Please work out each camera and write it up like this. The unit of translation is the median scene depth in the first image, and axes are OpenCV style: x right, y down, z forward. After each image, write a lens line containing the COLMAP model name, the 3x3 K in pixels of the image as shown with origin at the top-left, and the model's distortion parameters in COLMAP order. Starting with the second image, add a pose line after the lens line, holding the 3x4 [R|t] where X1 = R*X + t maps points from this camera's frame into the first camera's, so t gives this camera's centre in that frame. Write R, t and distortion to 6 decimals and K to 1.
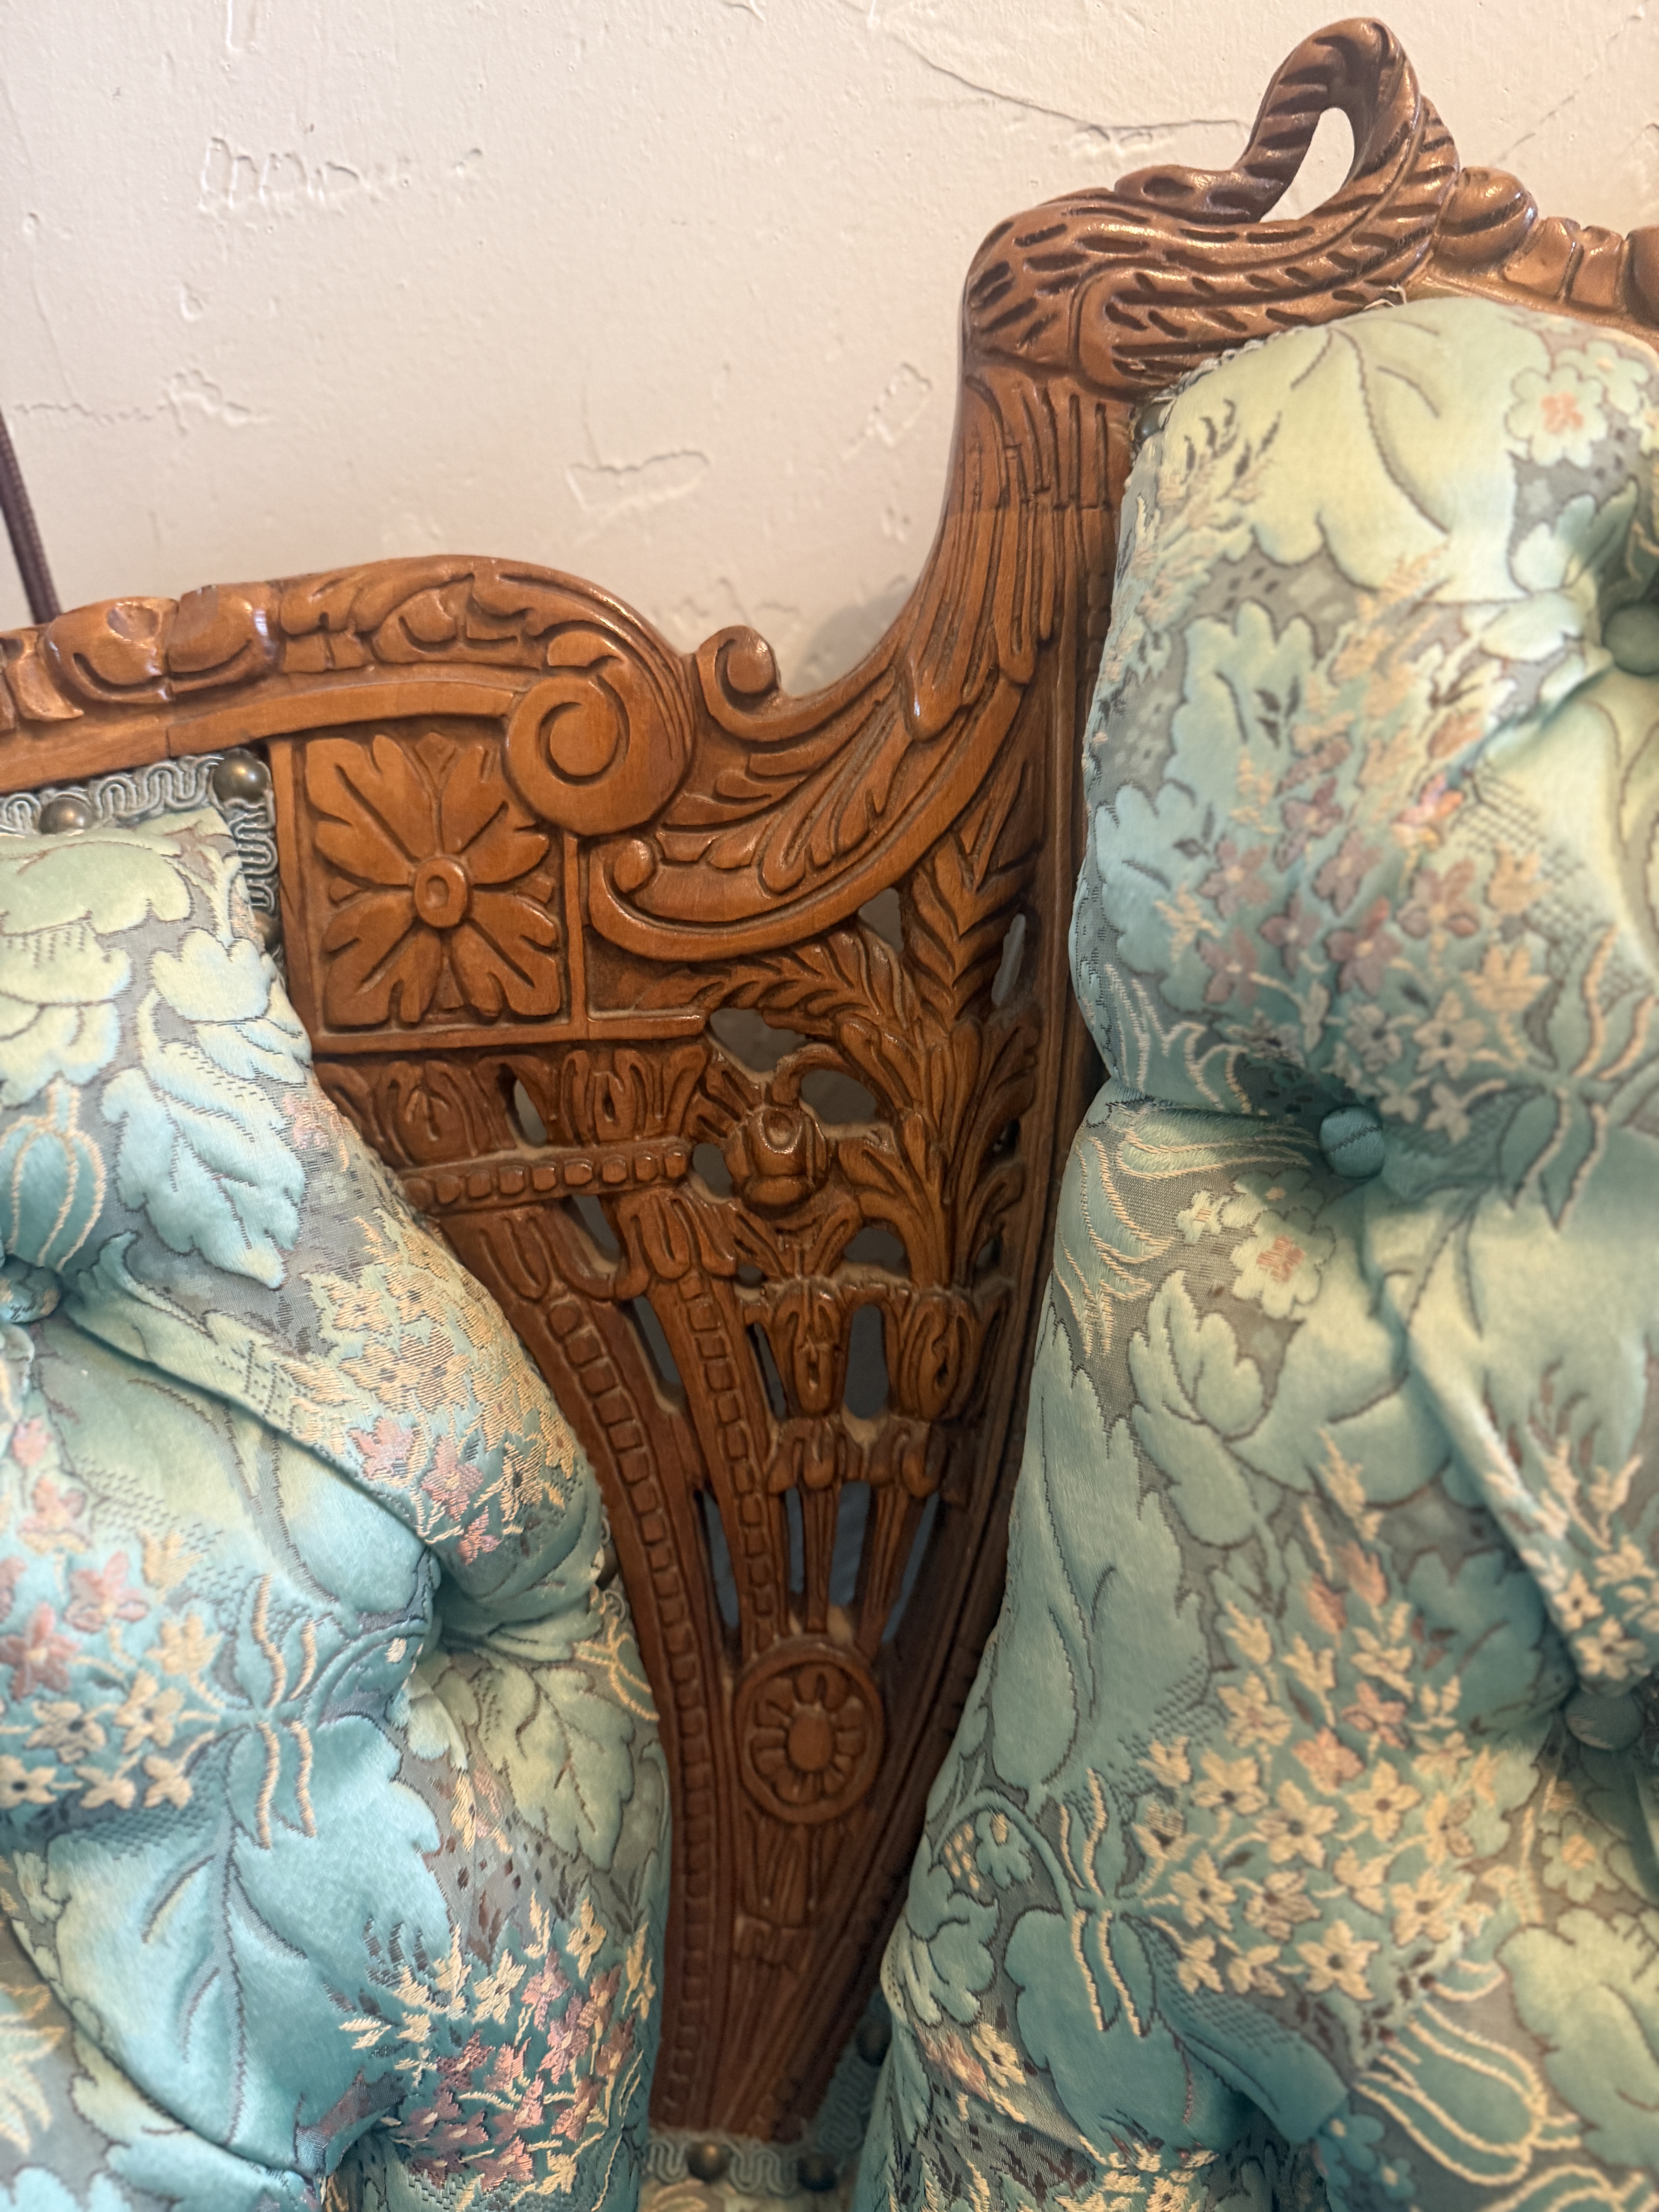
lens RADIAL K [[1532.1, 0, 801.7], [0, 1532.1, 1063.8], [0, 0, 1]] dist [0.074256, -0.132287]
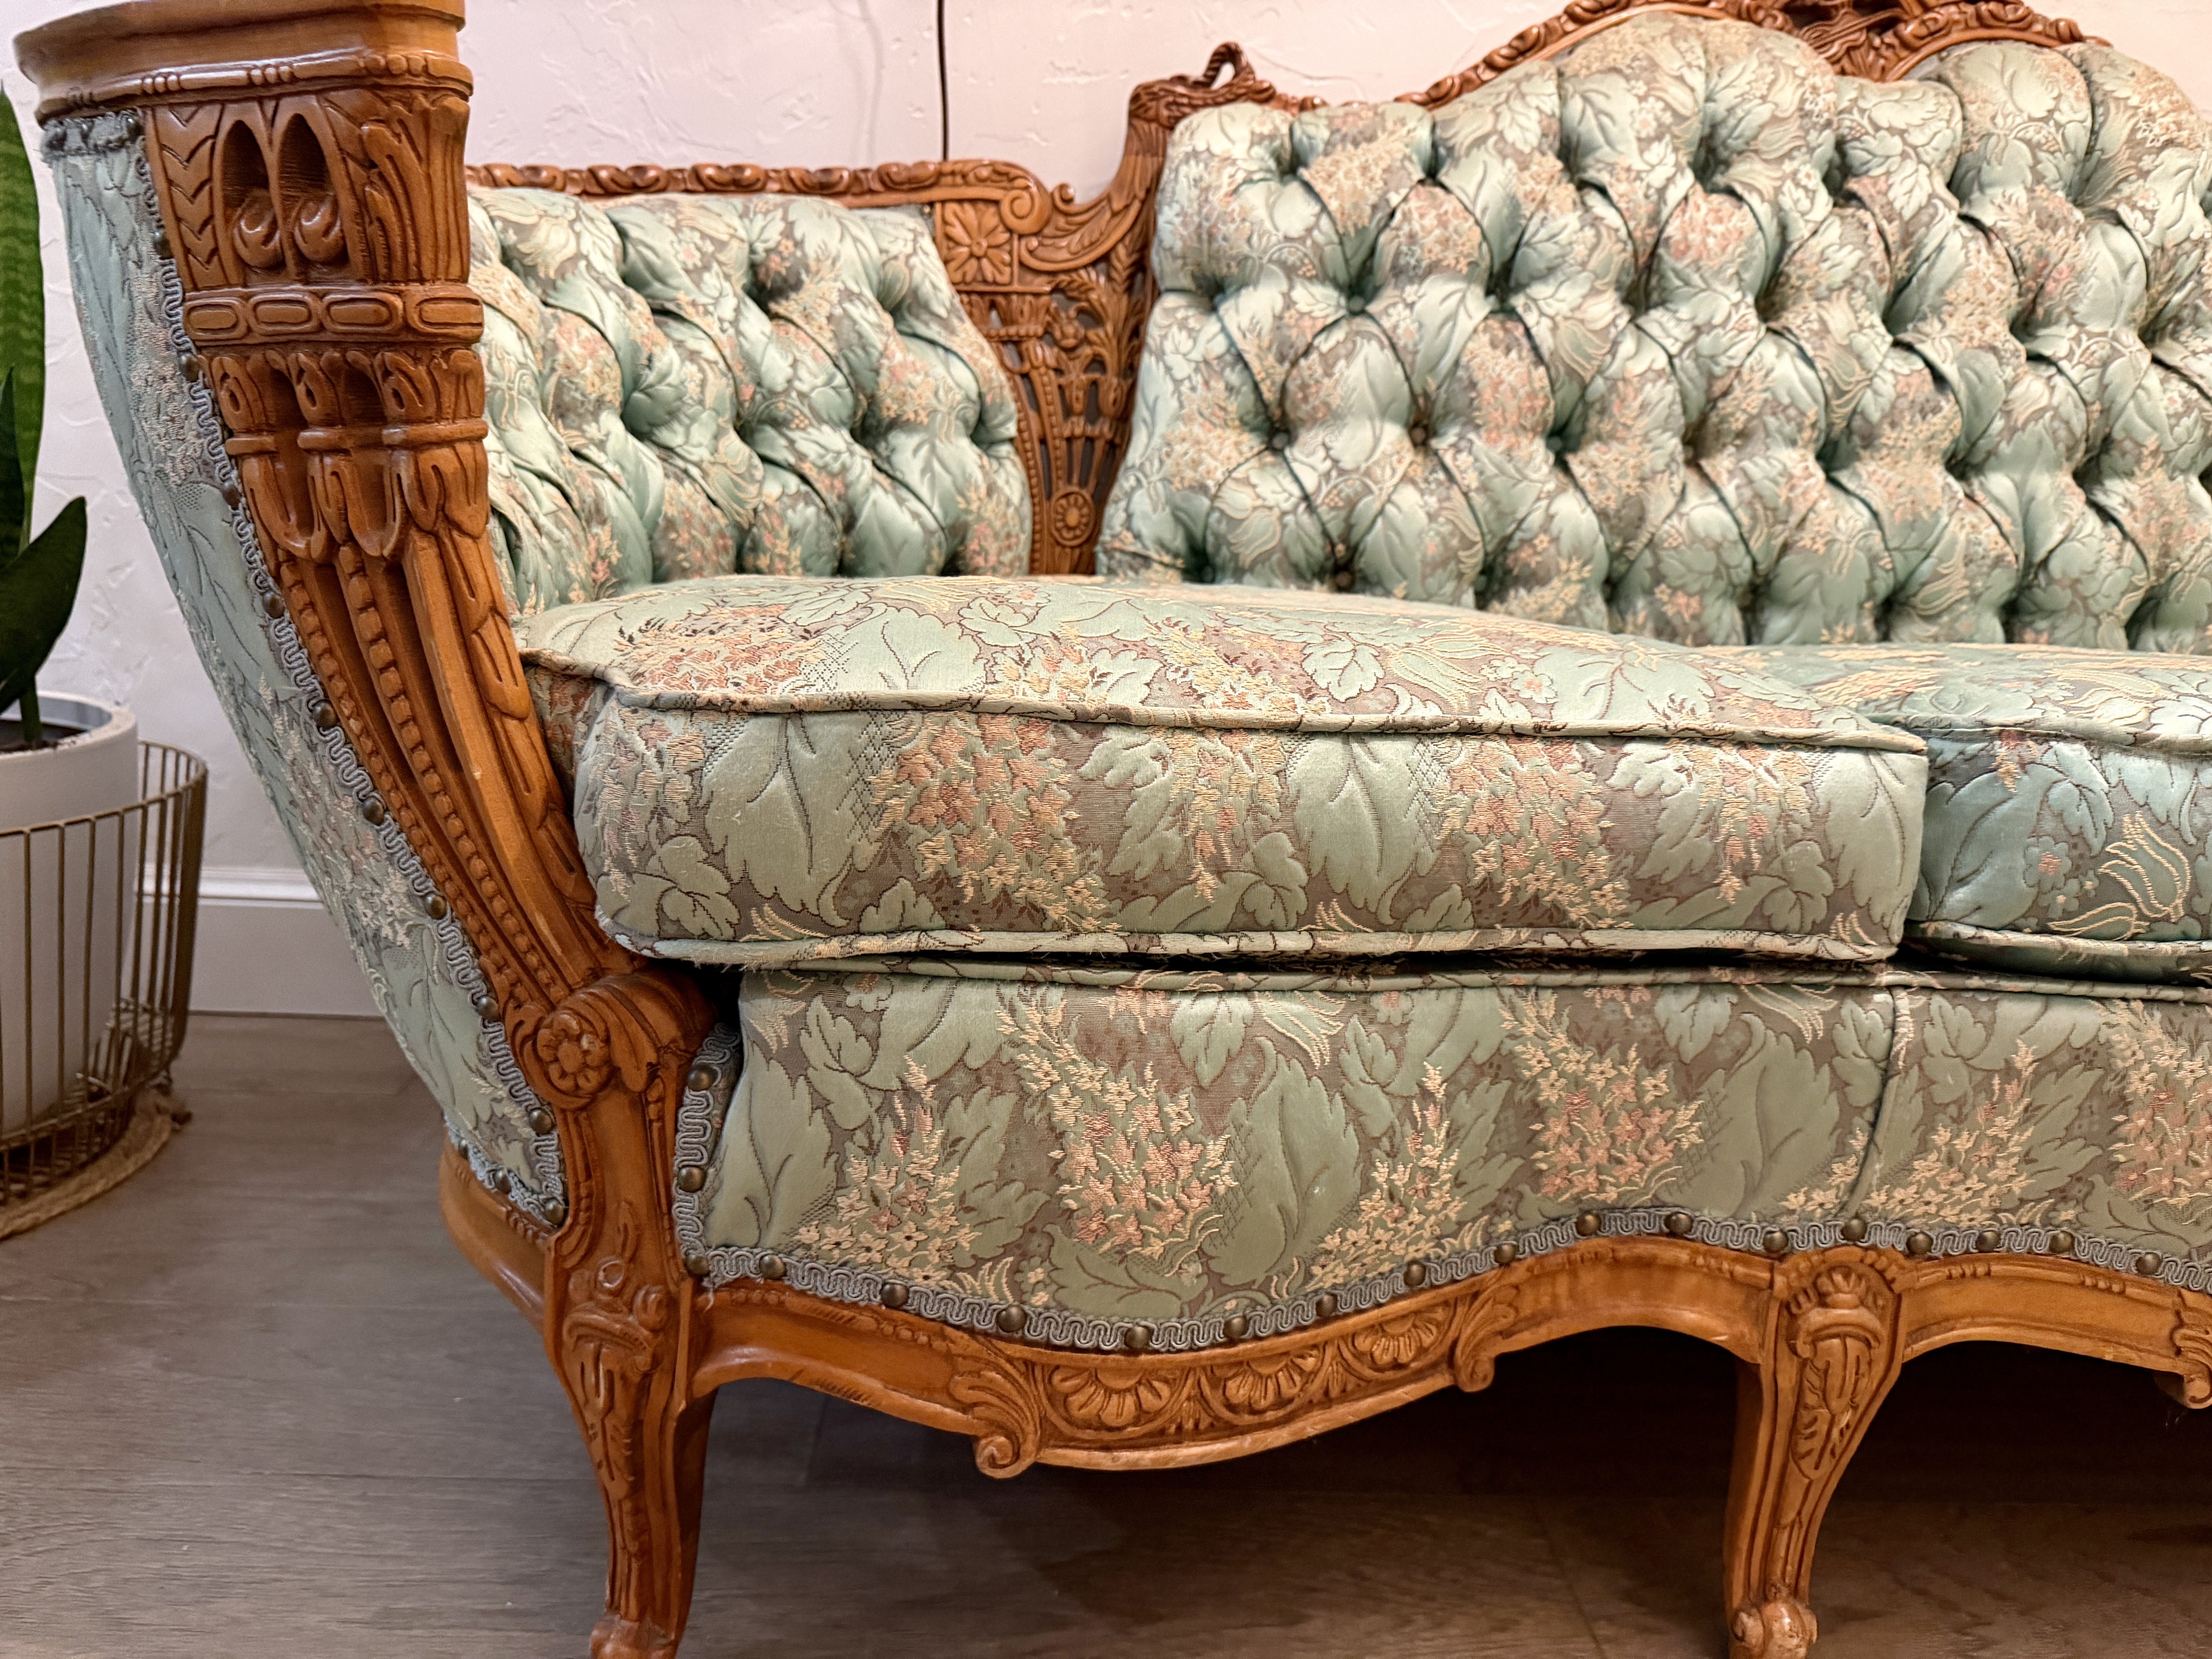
lens RADIAL K [[1532.1, 0, 1092.6], [0, 1532.1, 832.1], [0, 0, 1]] dist [0.074256, -0.132287]
pose [[0.996819, 0.039125, 0.069440, -0.170738], [-0.027904, 0.987400, -0.155764, 1.812038], [-0.074660, 0.153331, 0.985351, -2.384706]]
